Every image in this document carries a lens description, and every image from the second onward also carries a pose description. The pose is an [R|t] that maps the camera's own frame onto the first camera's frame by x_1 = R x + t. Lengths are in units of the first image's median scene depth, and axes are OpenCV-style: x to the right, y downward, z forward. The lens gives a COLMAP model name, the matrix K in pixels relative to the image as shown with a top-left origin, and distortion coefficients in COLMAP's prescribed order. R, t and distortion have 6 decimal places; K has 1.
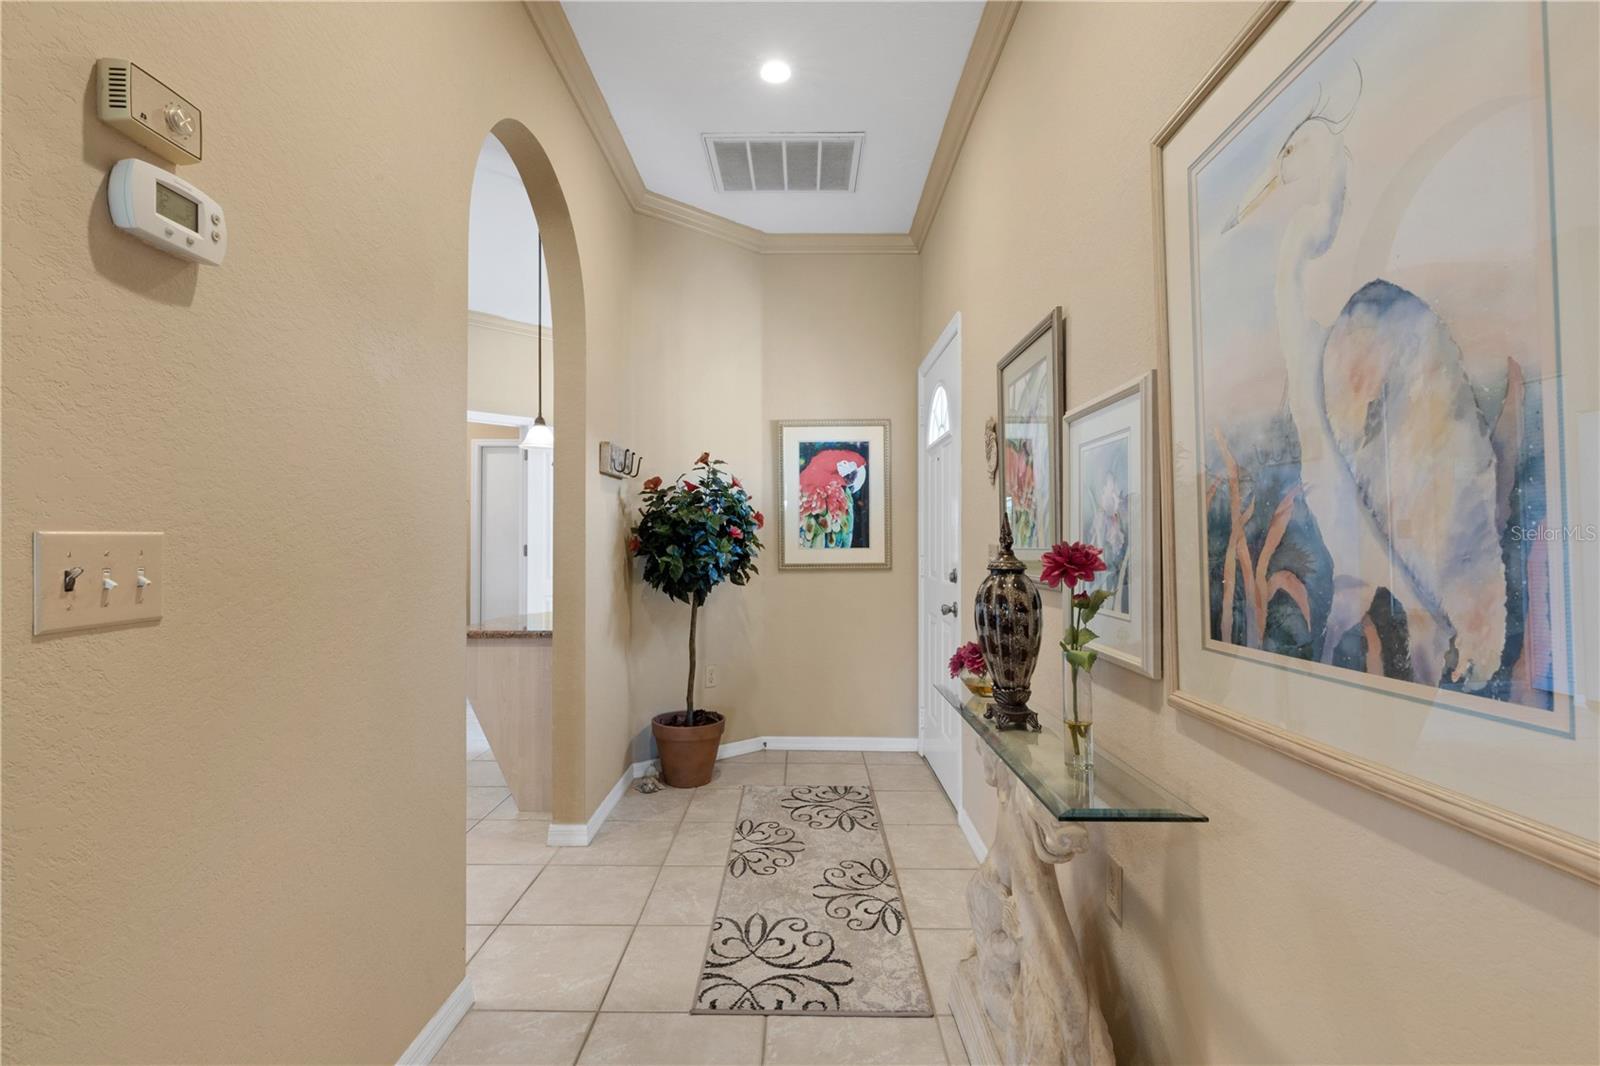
lens RADIAL K [[745.7, 0, 775.7], [0, 745.7, 539.6], [0, 0, 1]] dist [0.003087, 0.000818]
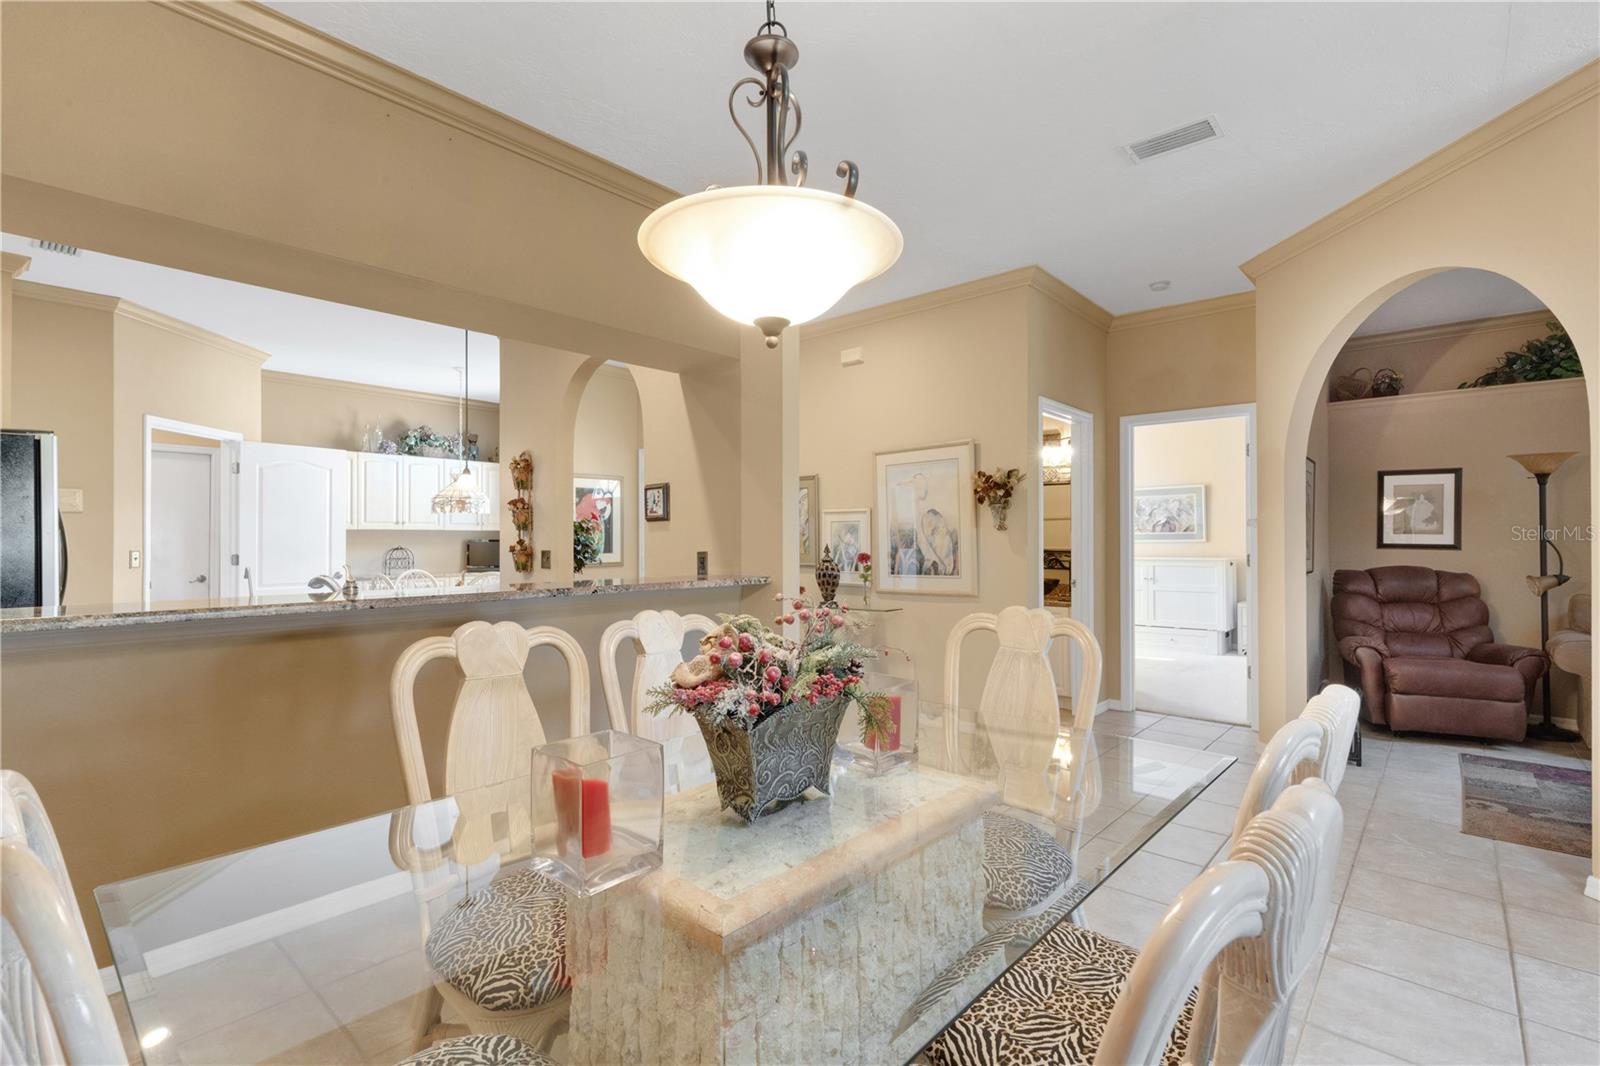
lens RADIAL K [[745.7, 0, 789.3], [0, 745.7, 531.5], [0, 0, 1]] dist [0.003087, 0.000818]
pose [[0.651036, 0.021435, 0.758744, -1.859169], [-0.009547, 0.999753, -0.020052, -0.014905], [-0.758986, 0.005811, 0.651080, -0.835362]]
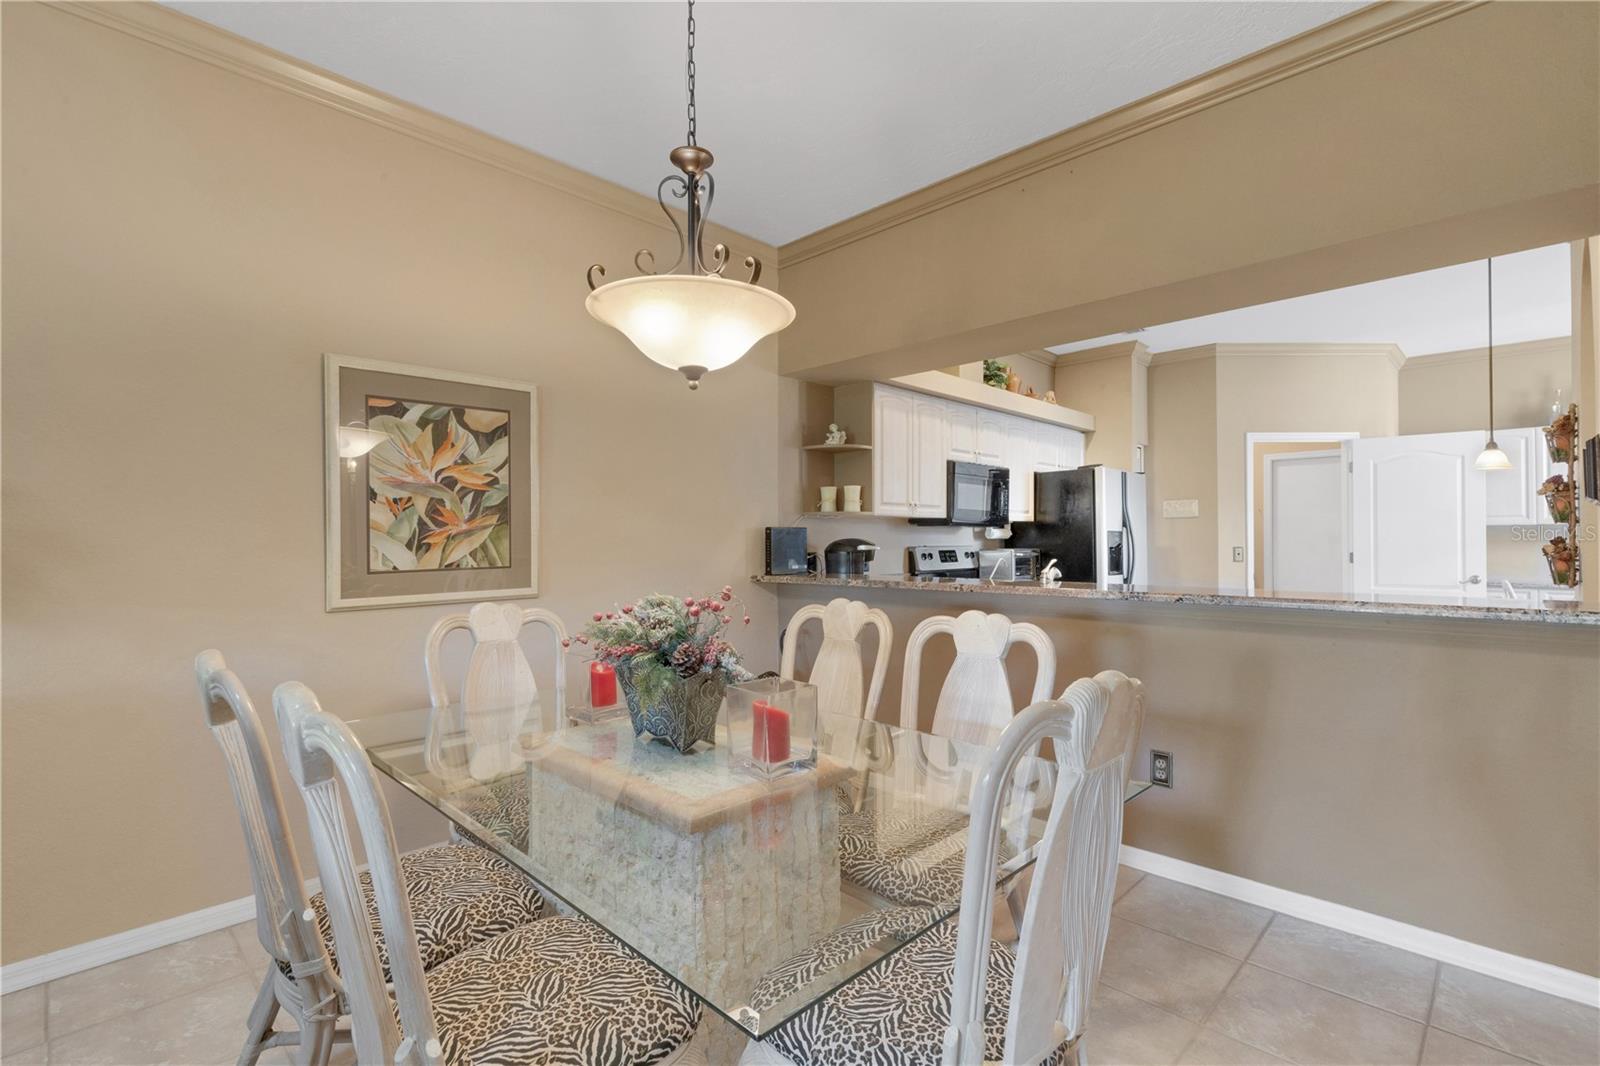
lens RADIAL K [[745.7, 0, 831.7], [0, 745.7, 537.0], [0, 0, 1]] dist [0.003087, 0.000818]
pose [[0.756612, 0.005589, -0.653840, -0.601008], [-0.003422, 0.999984, 0.004588, -0.029629], [0.653855, -0.001234, 0.756619, -0.931457]]
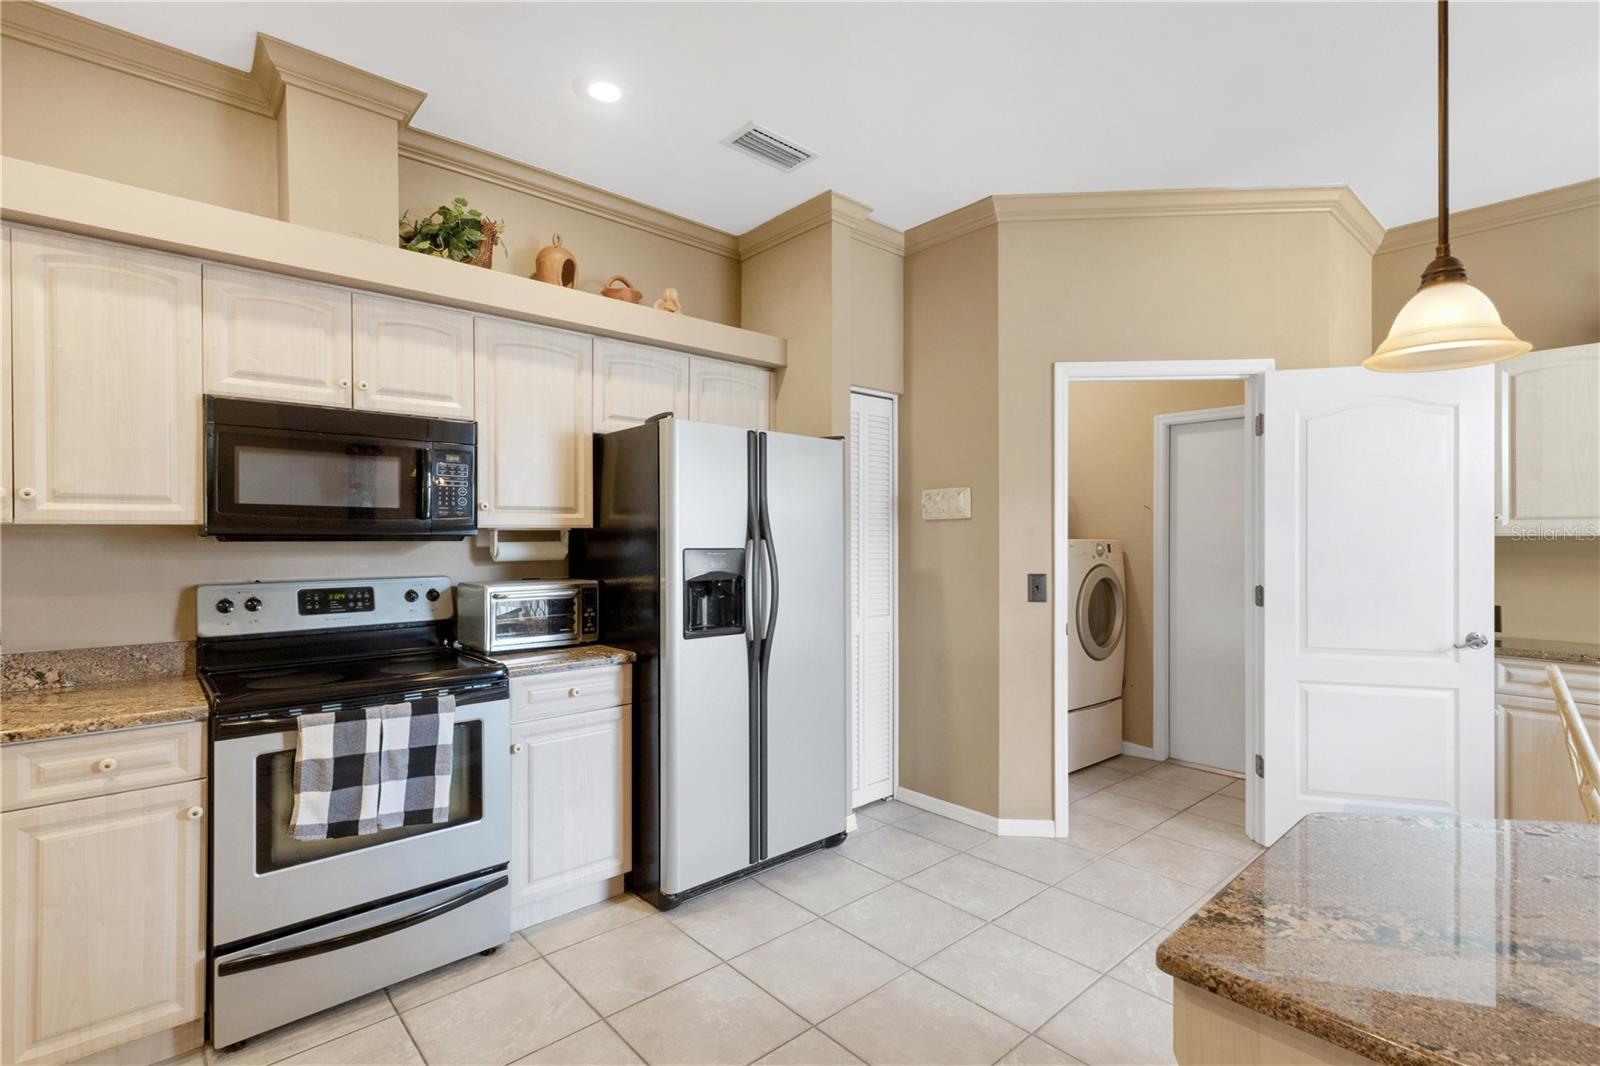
lens RADIAL K [[745.7, 0, 816.6], [0, 745.7, 533.6], [0, 0, 1]] dist [0.003087, 0.000818]
pose [[0.700971, 0.010158, -0.713117, -0.500338], [-0.006731, 0.999948, 0.007627, -0.084351], [0.713158, -0.000547, 0.701003, 1.077513]]
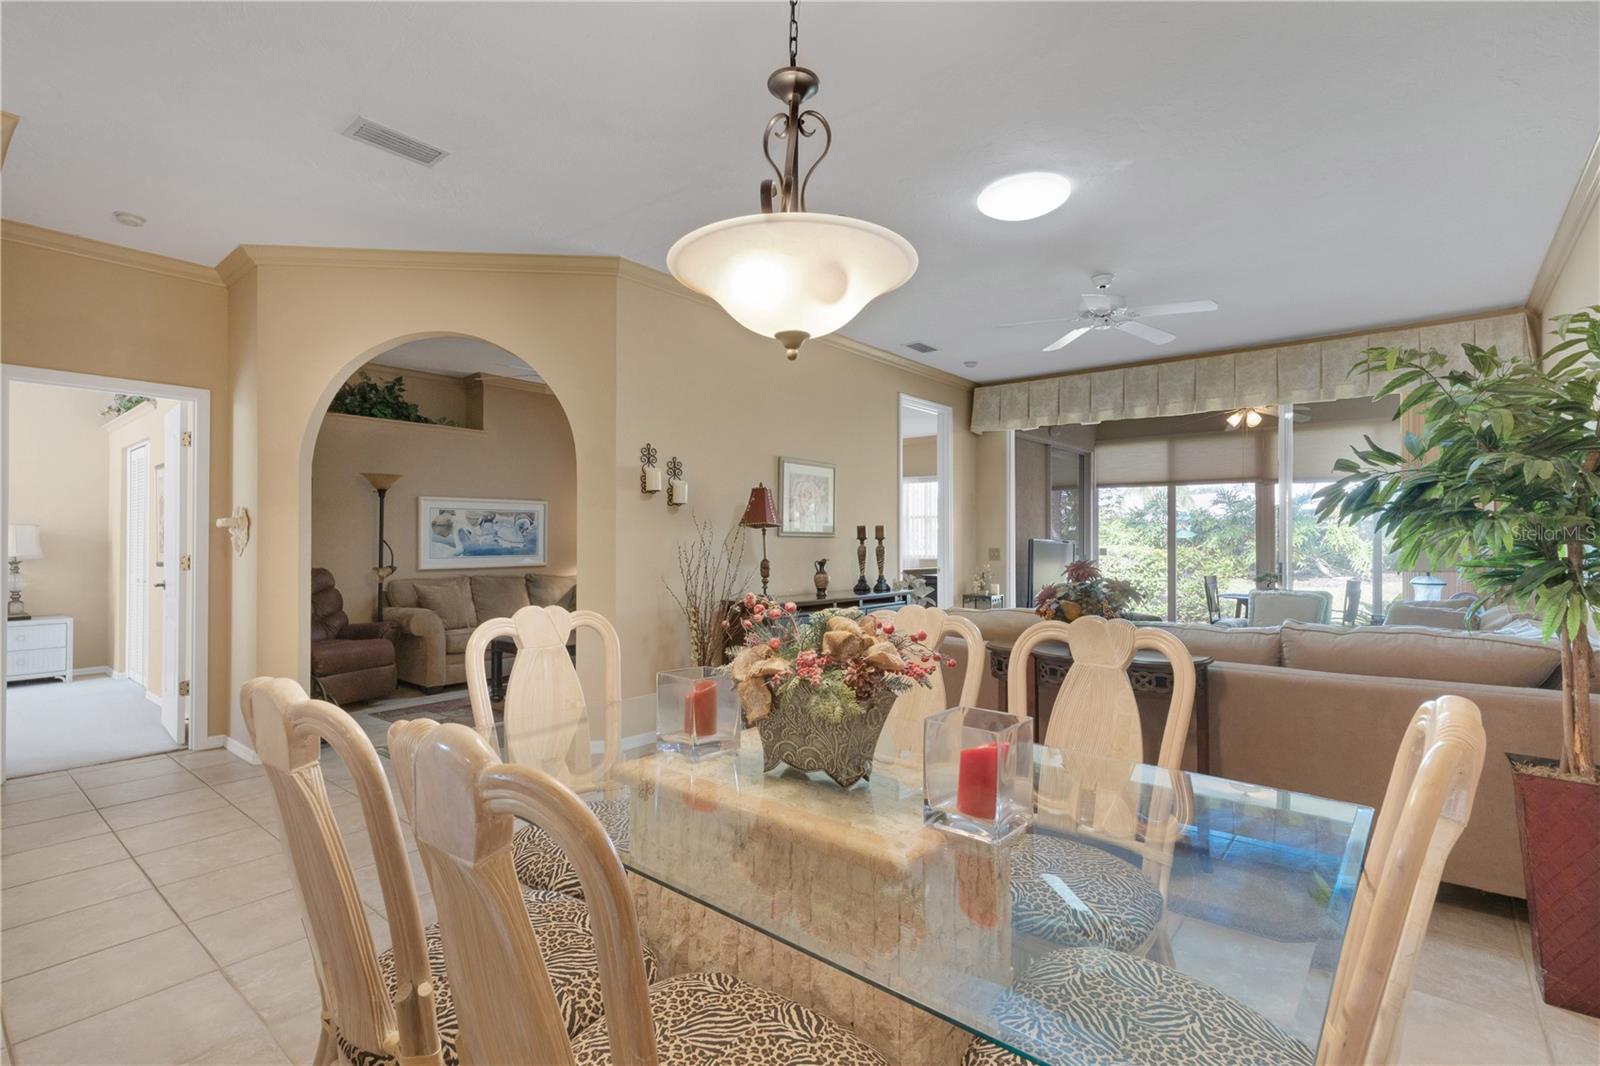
lens RADIAL K [[762.7, 0, 799.3], [0, 762.7, 532.5], [0, 0, 1]] dist [0.007700, 0.000416]
pose [[-0.800016, 0.018809, 0.599684, -1.796304], [0.007298, 0.999740, -0.021621, -0.011182], [-0.599935, -0.012920, -0.799945, 0.292841]]
